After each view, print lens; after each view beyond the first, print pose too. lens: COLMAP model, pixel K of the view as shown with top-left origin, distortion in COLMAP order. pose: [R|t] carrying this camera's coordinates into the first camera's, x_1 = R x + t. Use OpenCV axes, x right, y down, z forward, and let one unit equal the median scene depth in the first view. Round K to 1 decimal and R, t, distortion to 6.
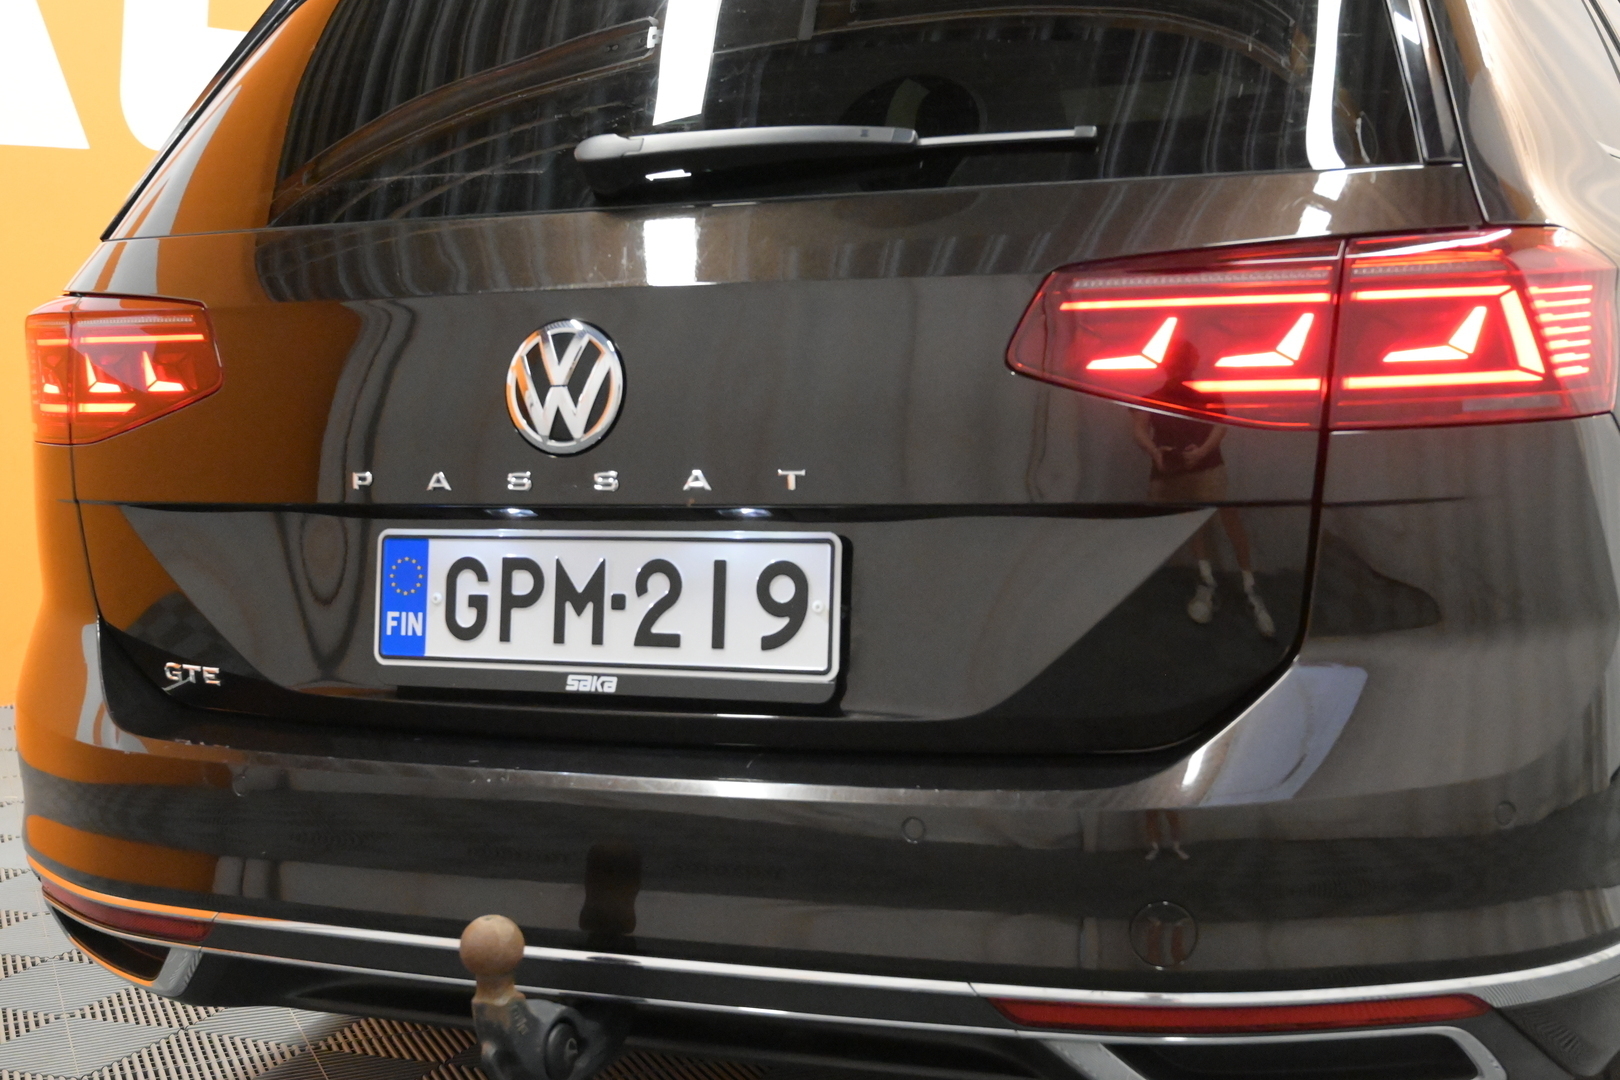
lens RADIAL K [[2313.1, 0, 801.4], [0, 2313.1, 547.2], [0, 0, 1]] dist [-0.008477, 0.000000]
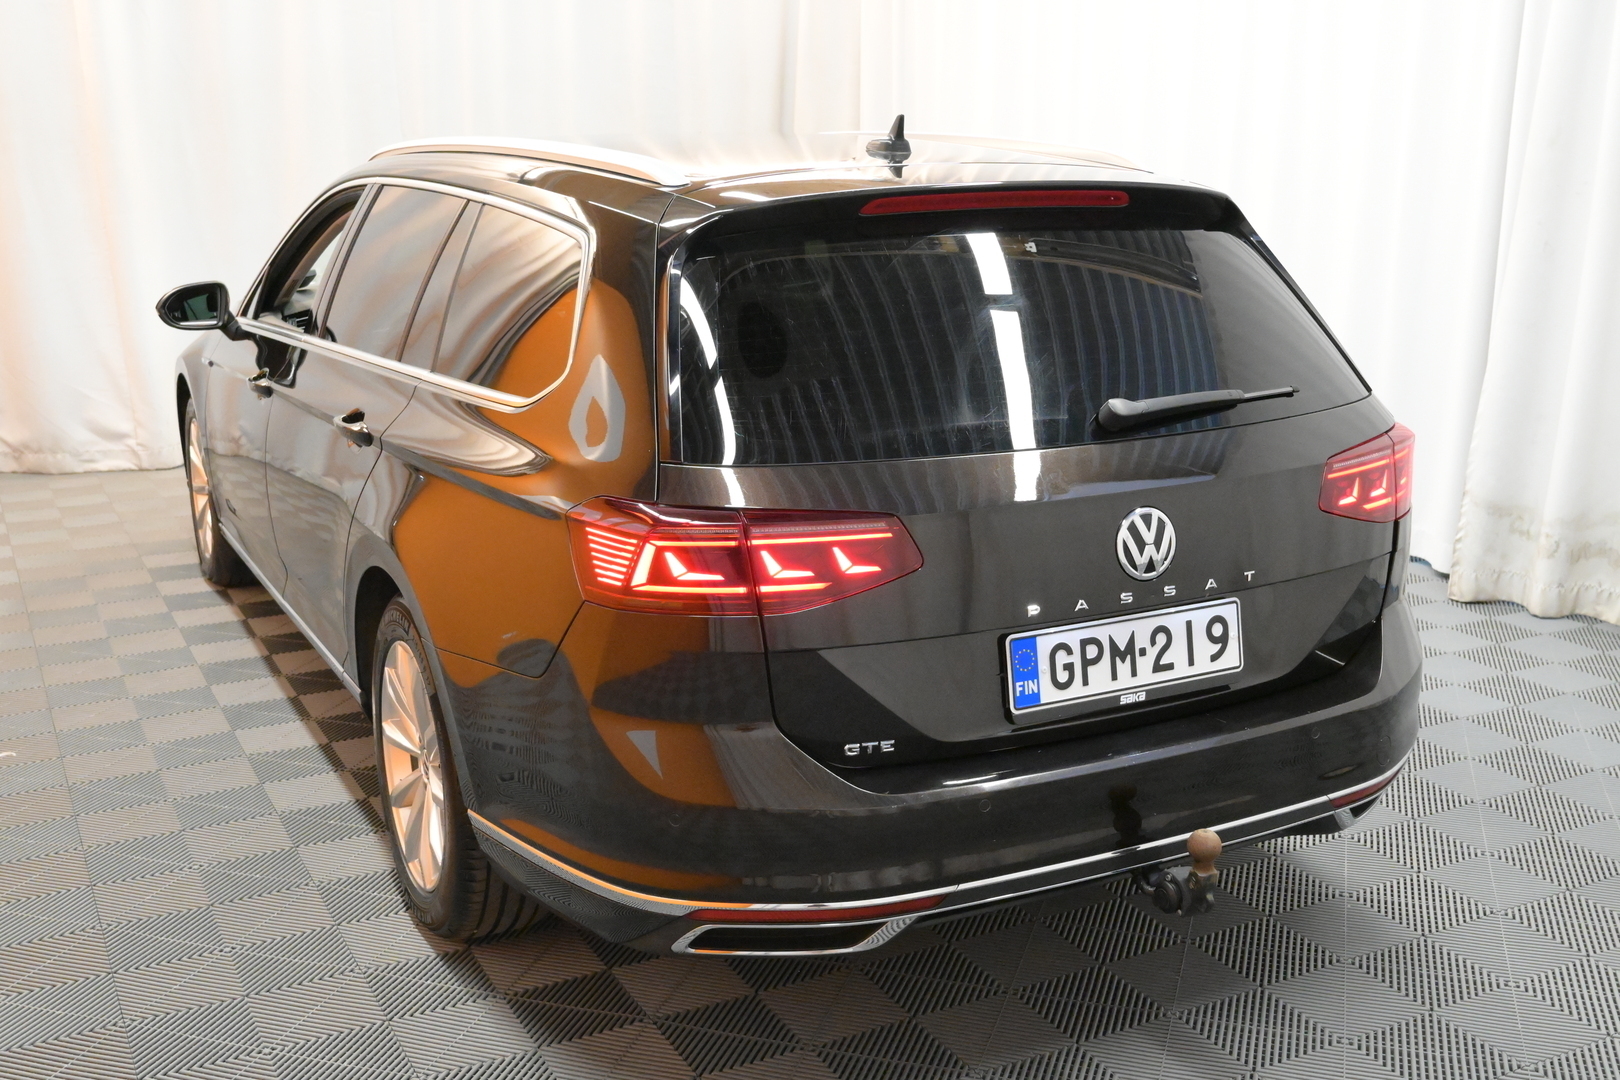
lens RADIAL K [[1696.8, 0, 827.5], [0, 1696.8, 537.1], [0, 0, 1]] dist [-0.004954, 0.000000]
pose [[0.618068, -0.150403, 0.771603, -1.278390], [0.071170, 0.988202, 0.135615, -0.271082], [-0.782896, -0.028904, 0.621480, 0.358267]]
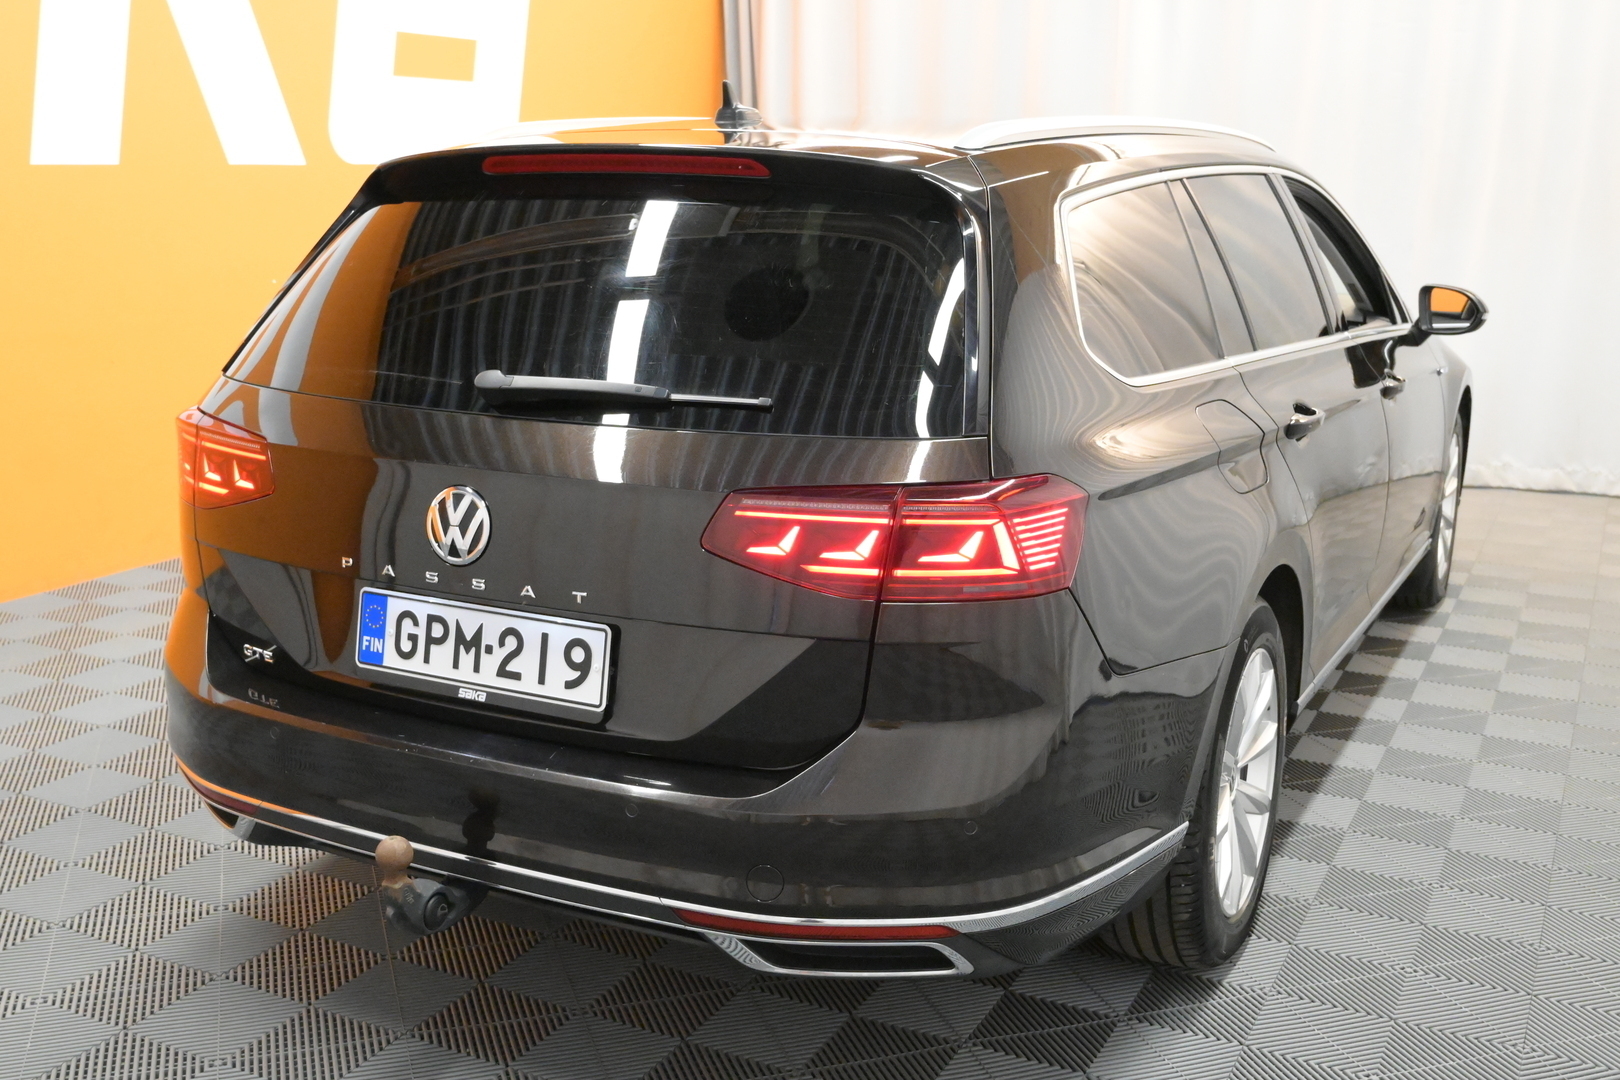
lens RADIAL K [[1696.8, 0, 793.7], [0, 1696.8, 542.8], [0, 0, 1]] dist [-0.004954, 0.000000]
pose [[0.996843, 0.063972, -0.047021, 0.198390], [-0.058789, 0.992799, 0.104375, -0.197941], [0.053360, -0.101281, 0.993426, -0.216762]]
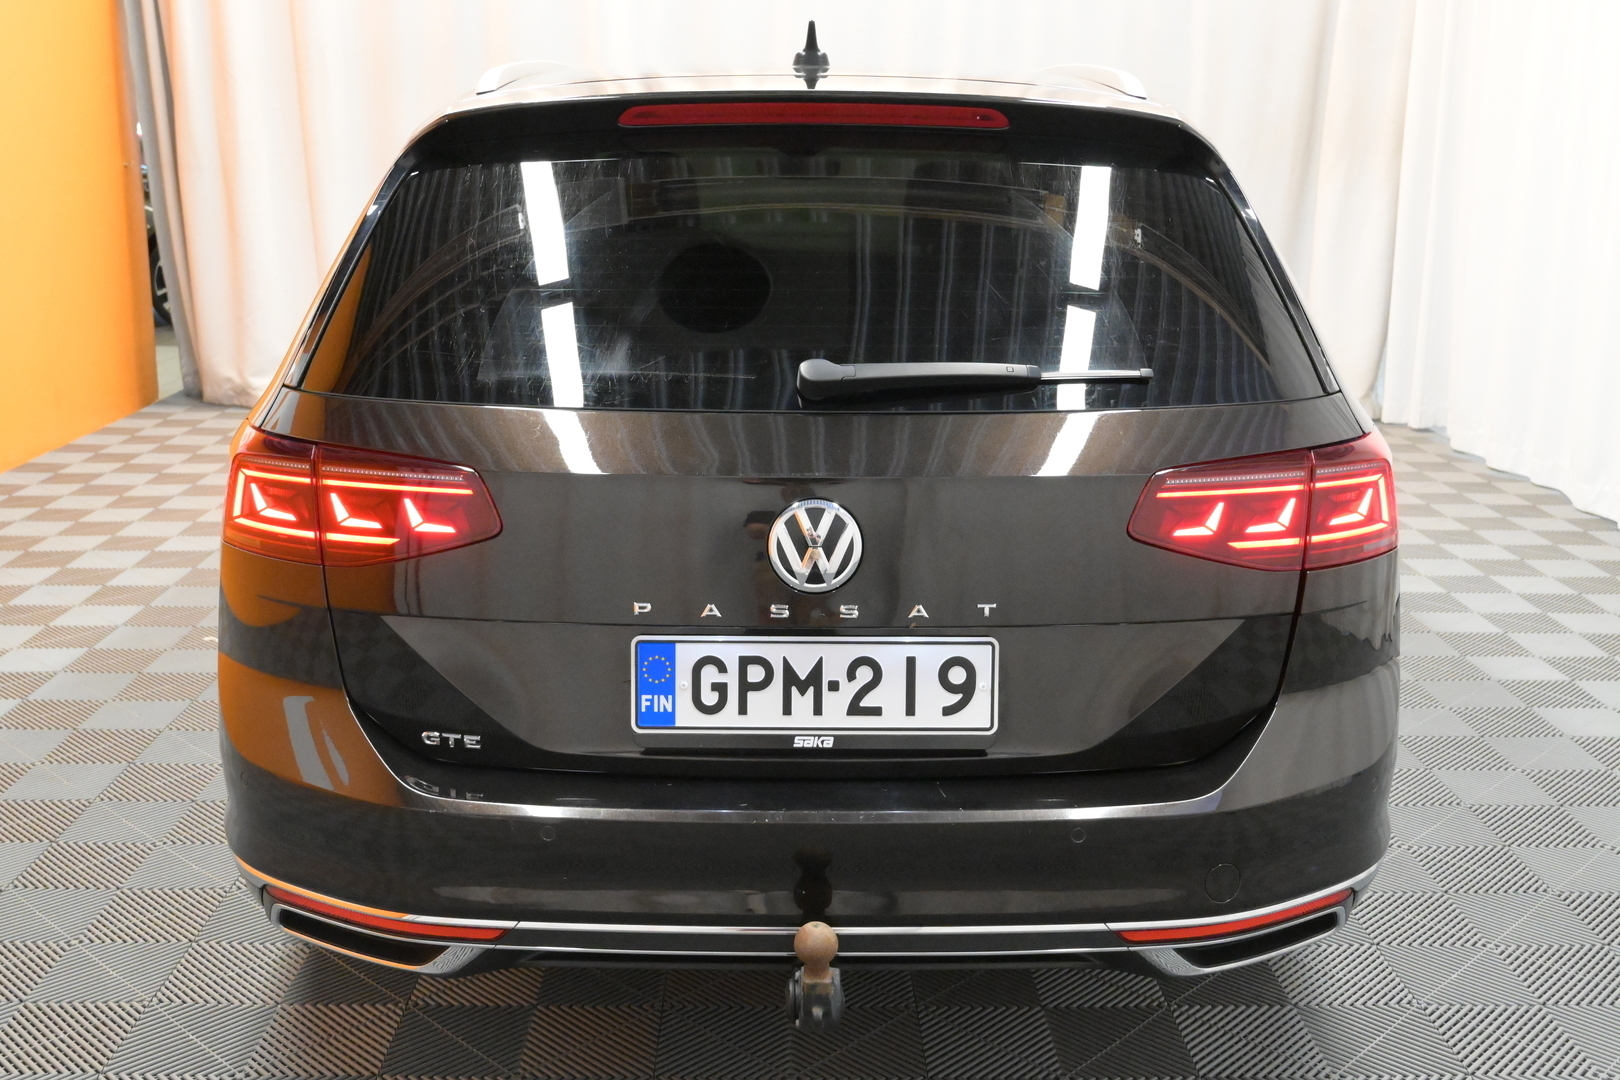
lens RADIAL K [[1696.8, 0, 811.6], [0, 1696.8, 528.6], [0, 0, 1]] dist [-0.004954, 0.000000]
pose [[0.905976, -0.051648, 0.420167, -0.537081], [0.003448, 0.993397, 0.114677, -0.197511], [-0.423315, -0.102446, 0.900172, 0.058850]]
